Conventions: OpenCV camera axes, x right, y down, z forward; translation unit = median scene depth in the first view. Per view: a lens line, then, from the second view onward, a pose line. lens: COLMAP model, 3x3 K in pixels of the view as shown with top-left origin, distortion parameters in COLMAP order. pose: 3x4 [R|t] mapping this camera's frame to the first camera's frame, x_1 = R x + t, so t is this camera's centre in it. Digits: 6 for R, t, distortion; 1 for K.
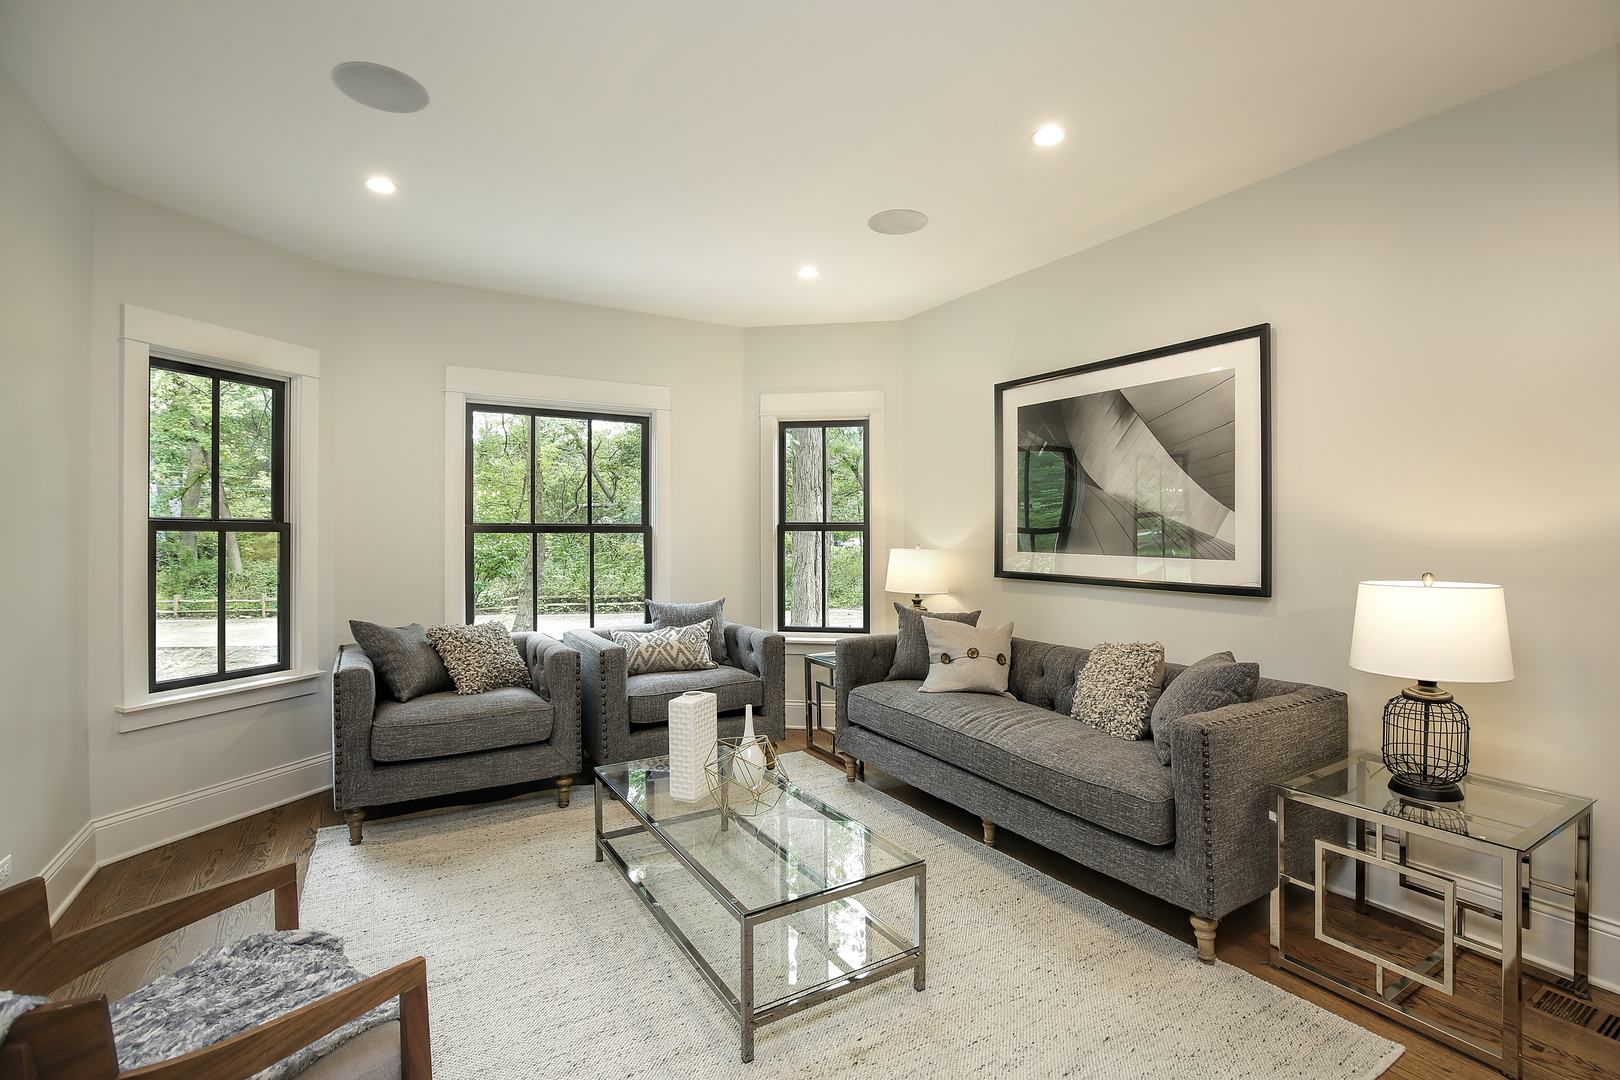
lens RADIAL K [[748.3, 0, 830.2], [0, 748.3, 547.4], [0, 0, 1]] dist [0.001603, -0.000138]
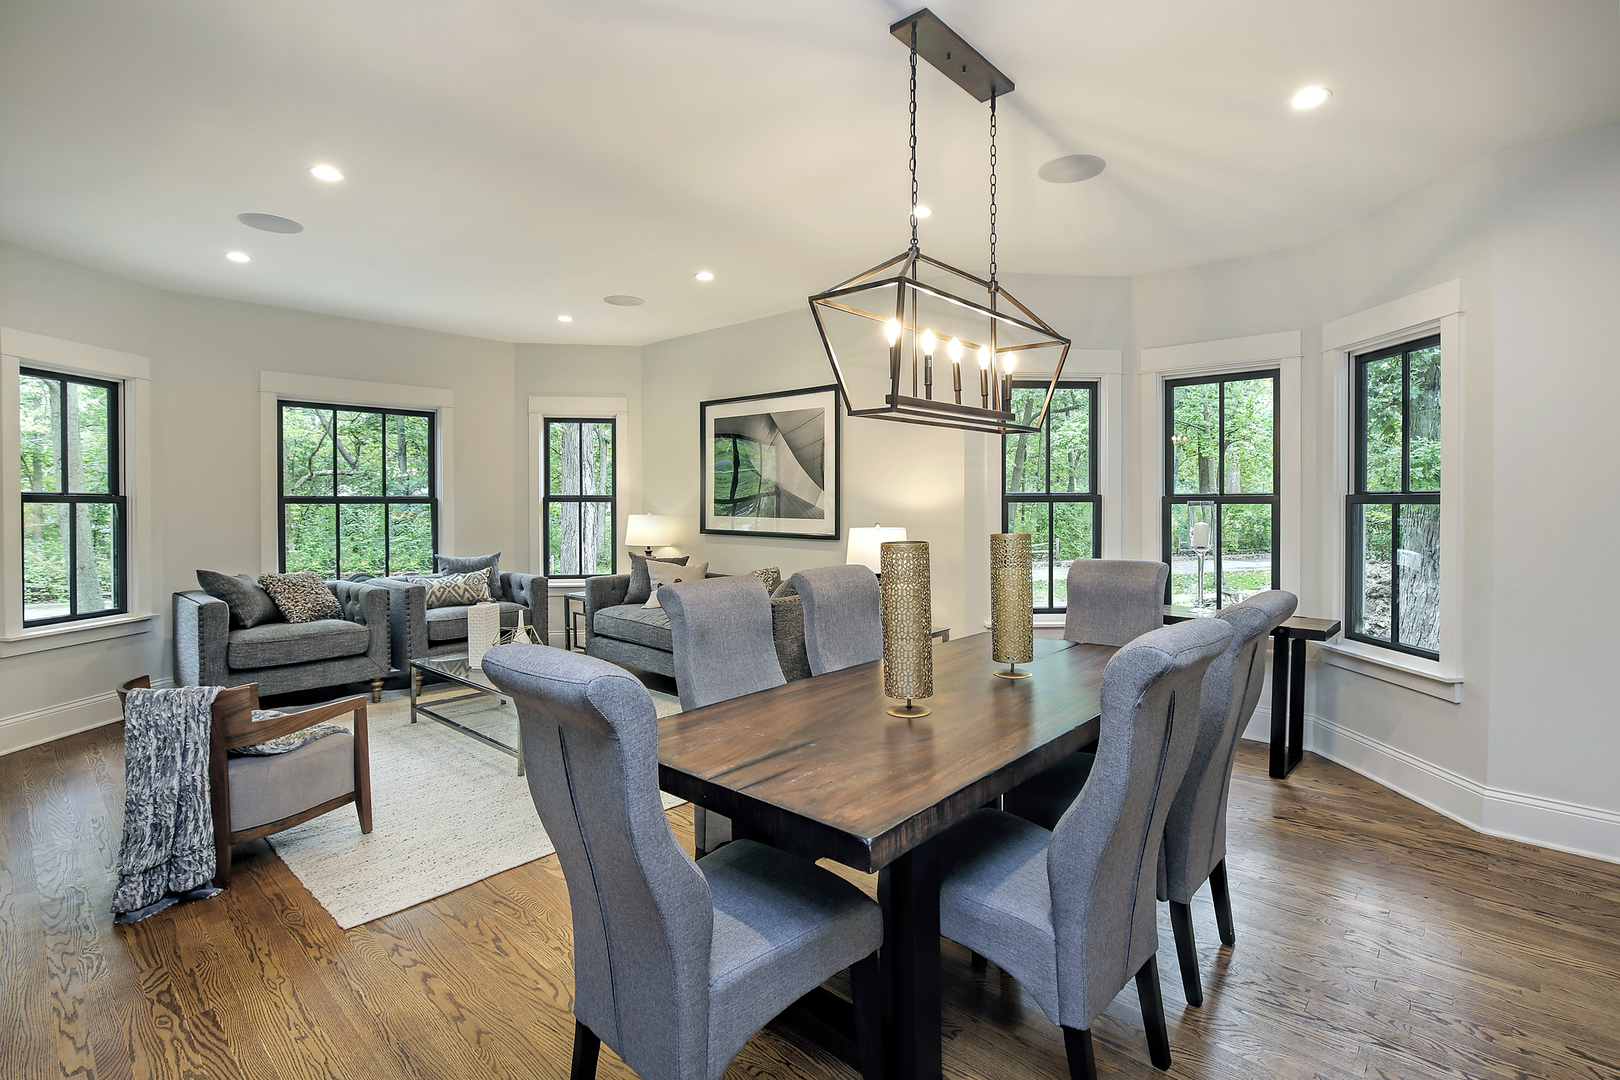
lens RADIAL K [[755.5, 0, 830.7], [0, 755.5, 509.0], [0, 0, 1]] dist [-0.000124, -0.000272]
pose [[0.959397, -0.003158, 0.282041, 0.051018], [0.006215, 0.999931, -0.009944, 0.008475], [-0.281990, 0.011293, 0.959351, -0.526245]]
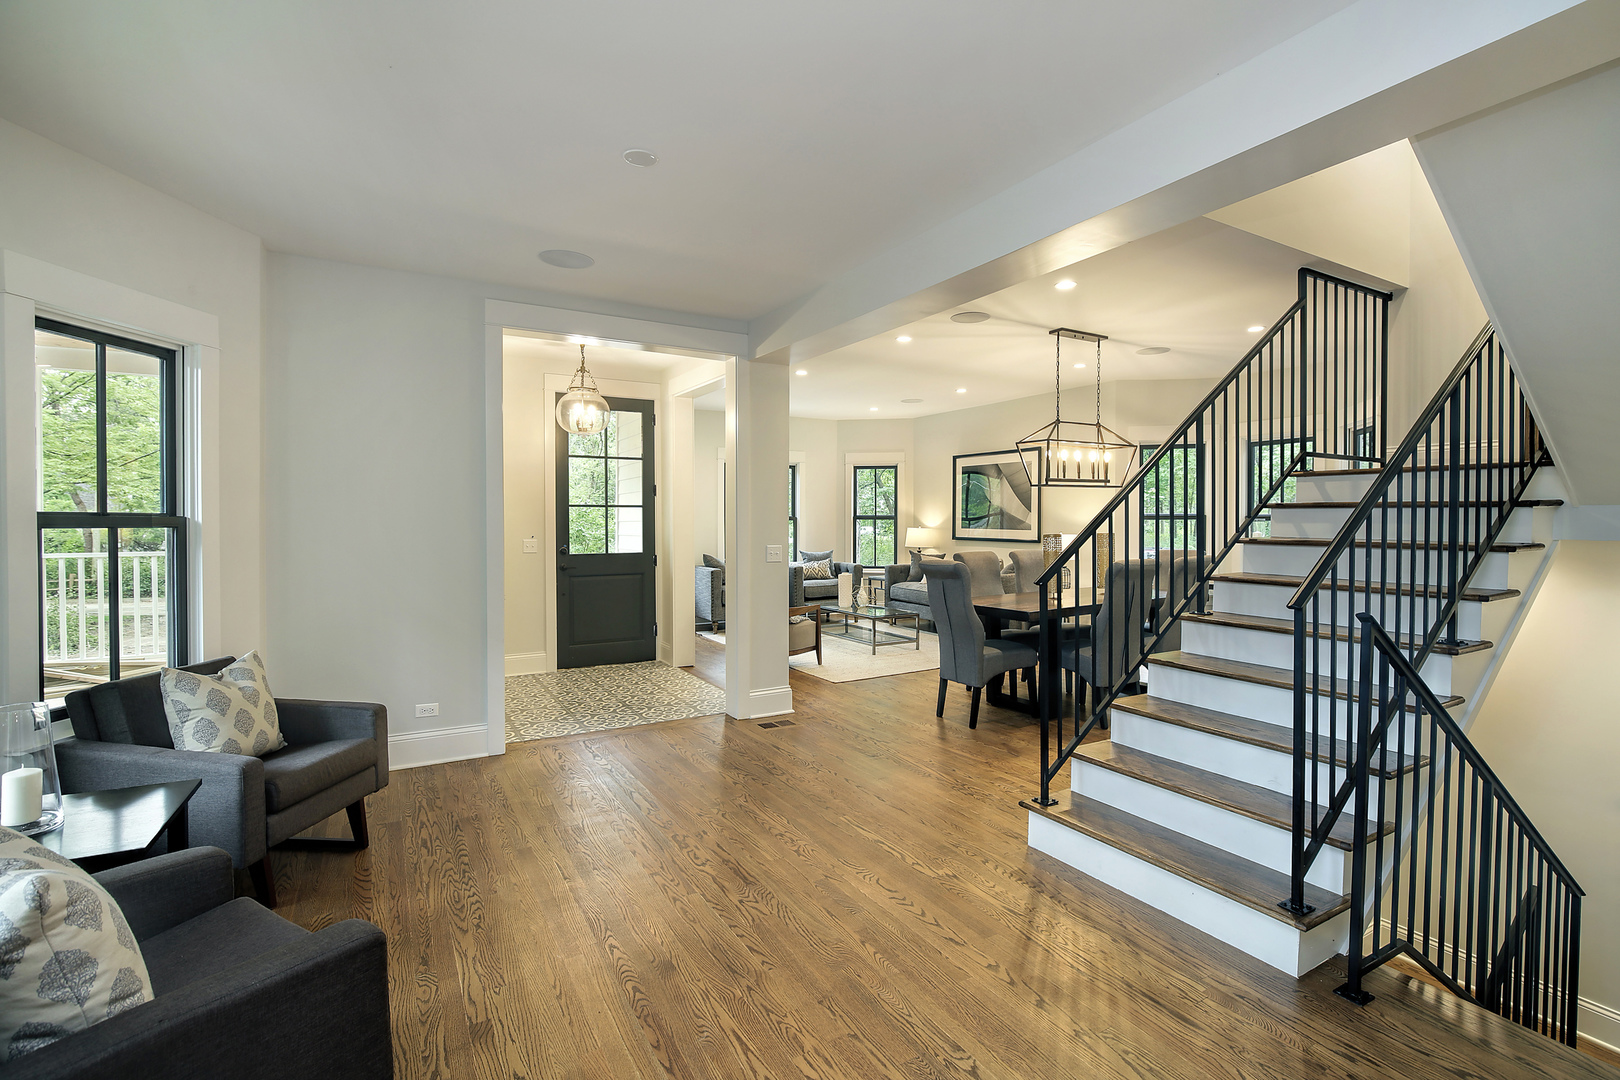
lens RADIAL K [[748.3, 0, 830.2], [0, 748.3, 547.4], [0, 0, 1]] dist [0.001603, -0.000138]
pose [[0.999850, -0.004884, -0.016638, -0.129904], [0.005229, 0.999770, 0.020780, 0.015287], [0.016533, -0.020864, 0.999646, -1.422924]]
